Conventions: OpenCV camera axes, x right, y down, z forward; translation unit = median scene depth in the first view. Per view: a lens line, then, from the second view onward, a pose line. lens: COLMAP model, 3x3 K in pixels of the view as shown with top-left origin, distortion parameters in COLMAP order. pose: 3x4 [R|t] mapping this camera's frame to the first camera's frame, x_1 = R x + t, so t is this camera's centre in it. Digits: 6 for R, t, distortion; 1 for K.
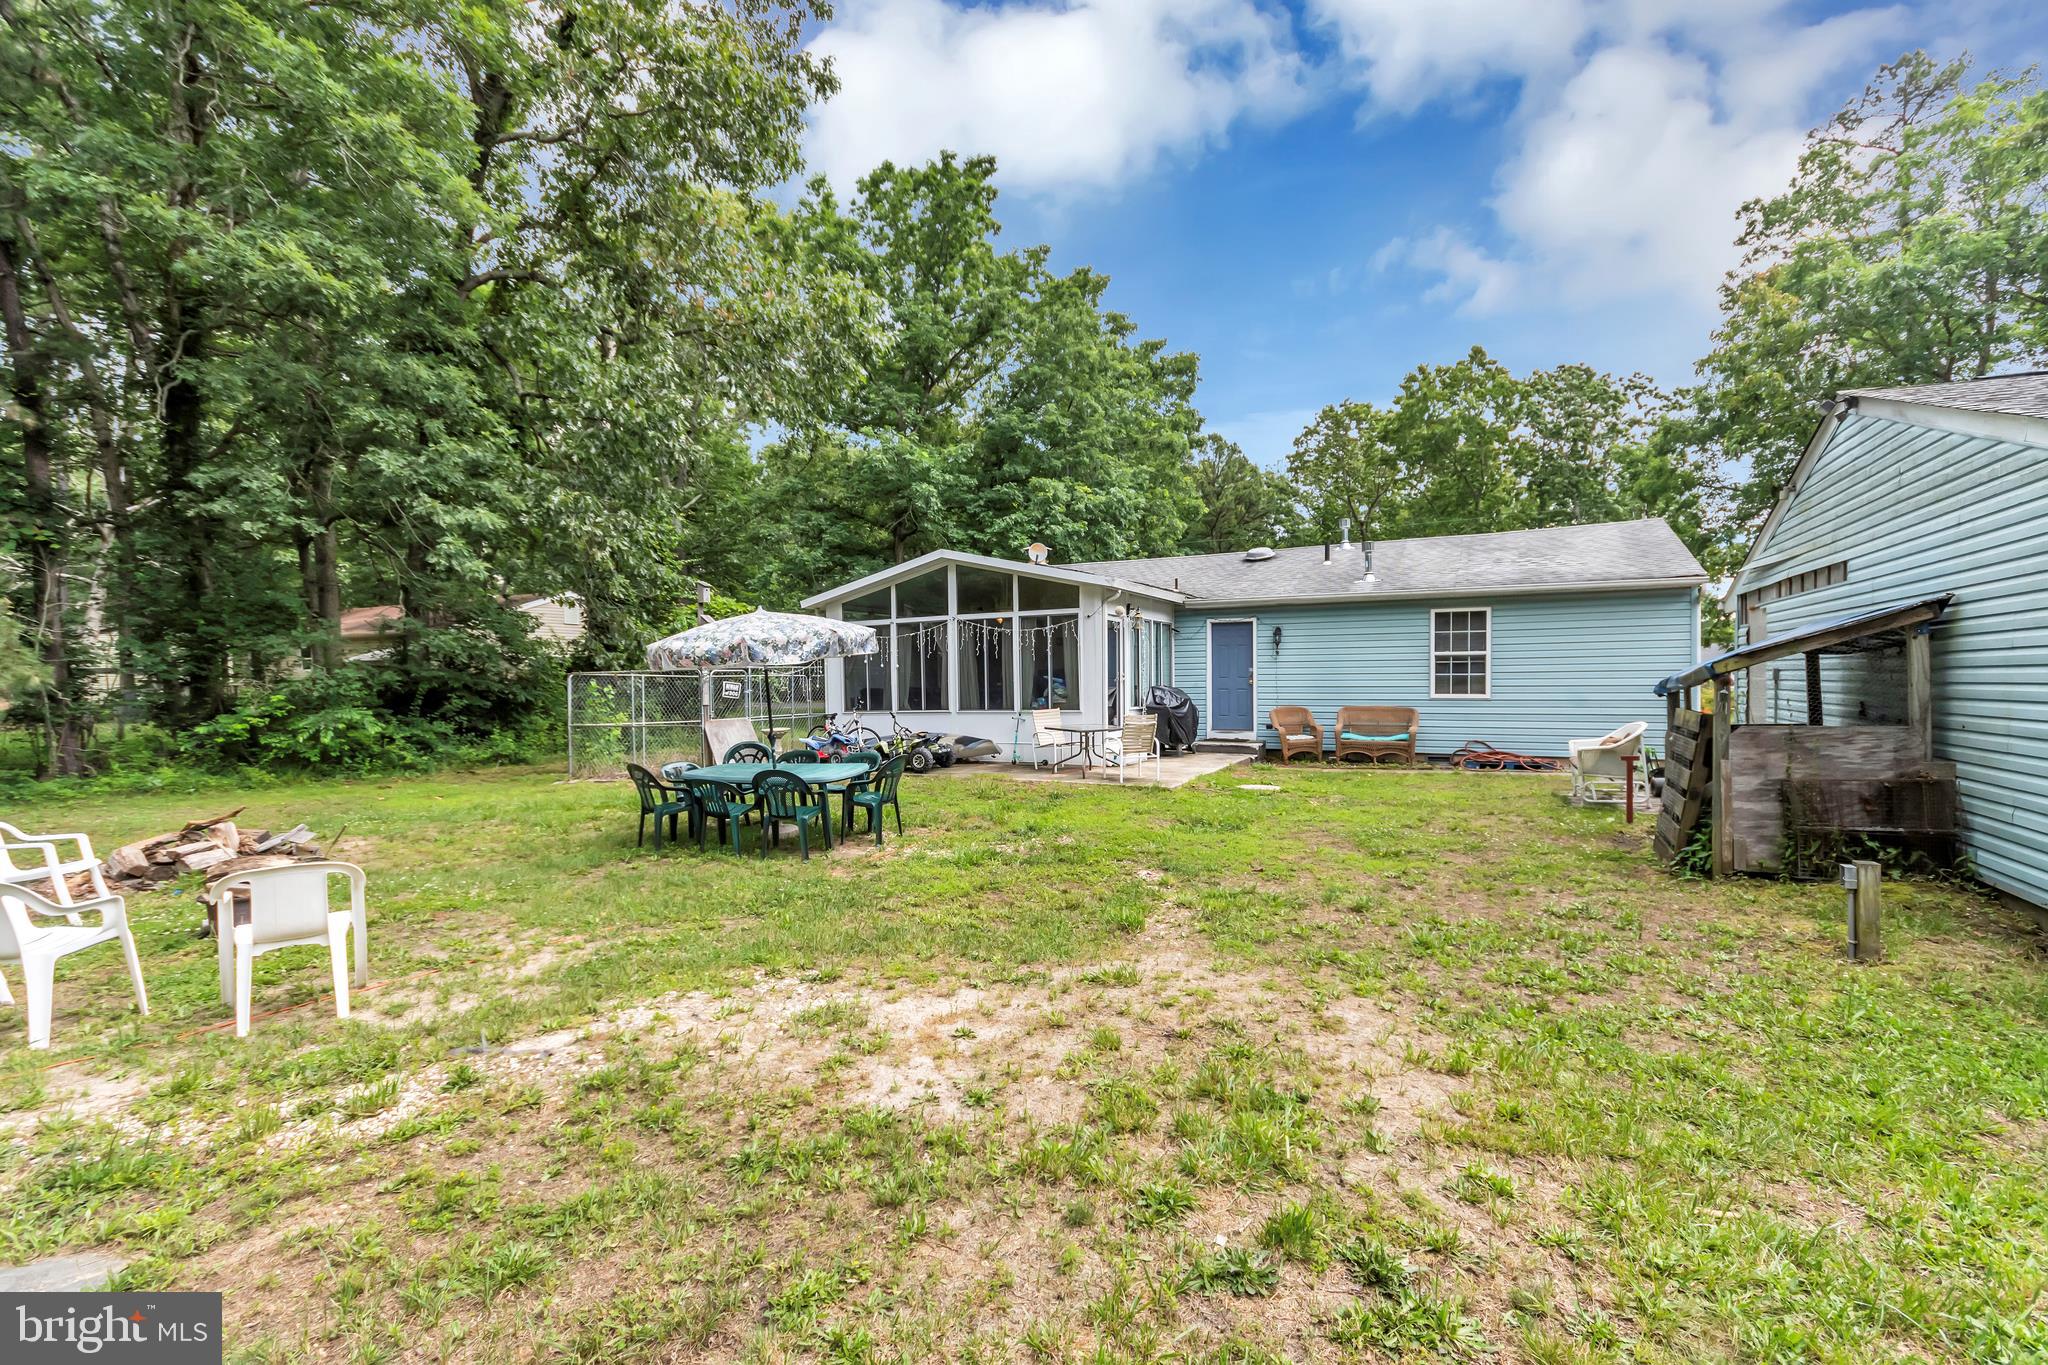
lens RADIAL K [[909.9, 0, 1024.0], [0, 909.9, 682.5], [0, 0, 1]] dist [-0.001025, 0.000198]
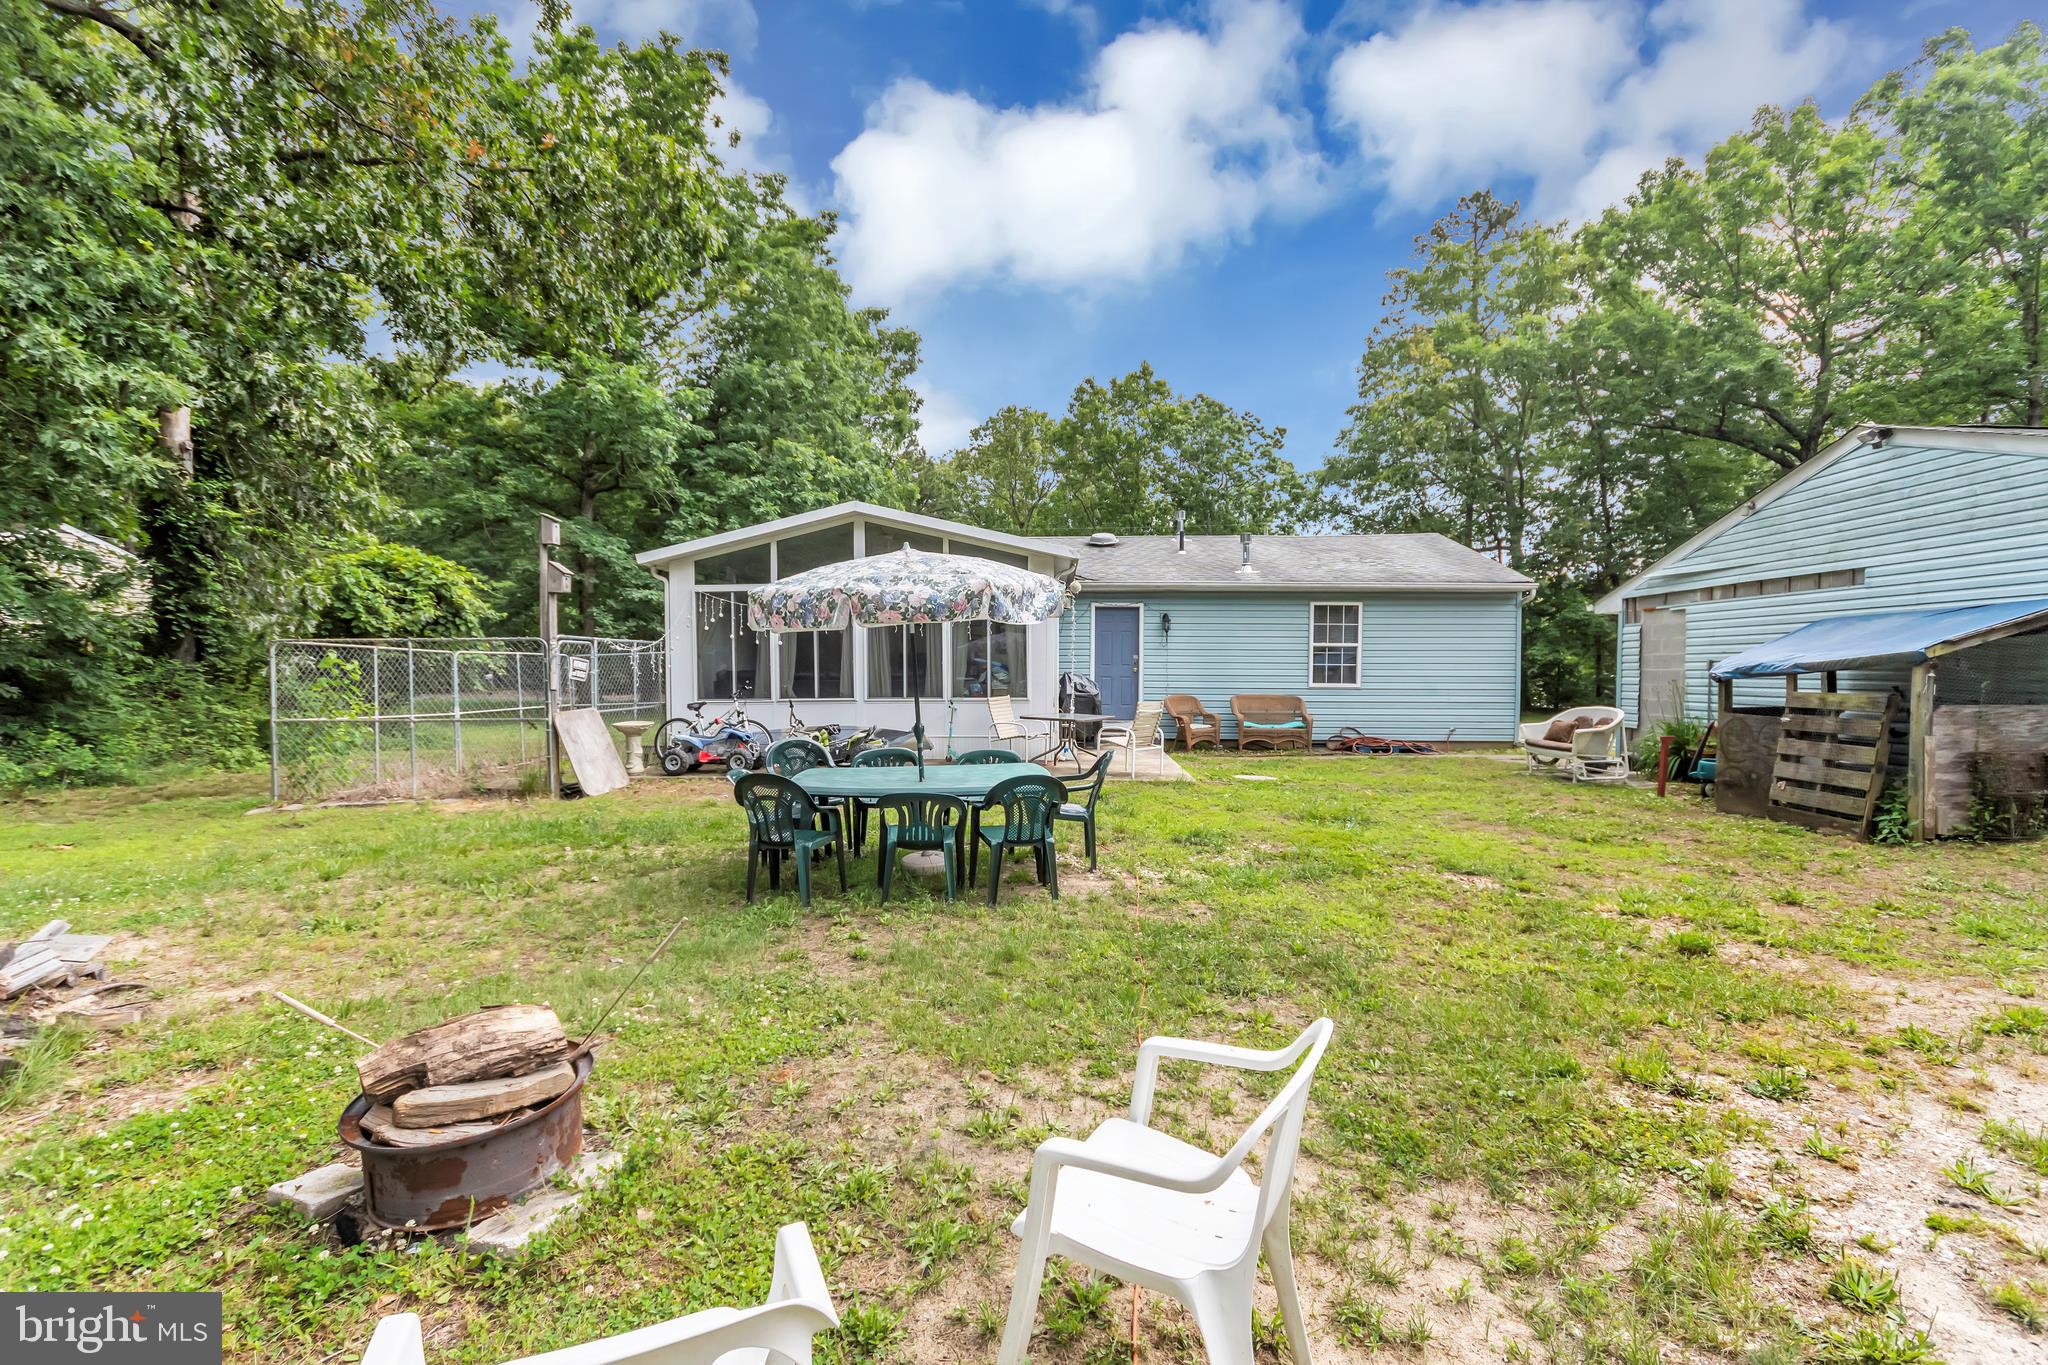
lens RADIAL K [[910.4, 0, 1027.3], [0, 910.4, 693.8], [0, 0, 1]] dist [0.004373, 0.000792]
pose [[0.907168, 0.003274, 0.420755, -0.286784], [-0.011094, 0.999808, 0.016139, 0.011573], [-0.420621, -0.019309, 0.907031, 0.187255]]
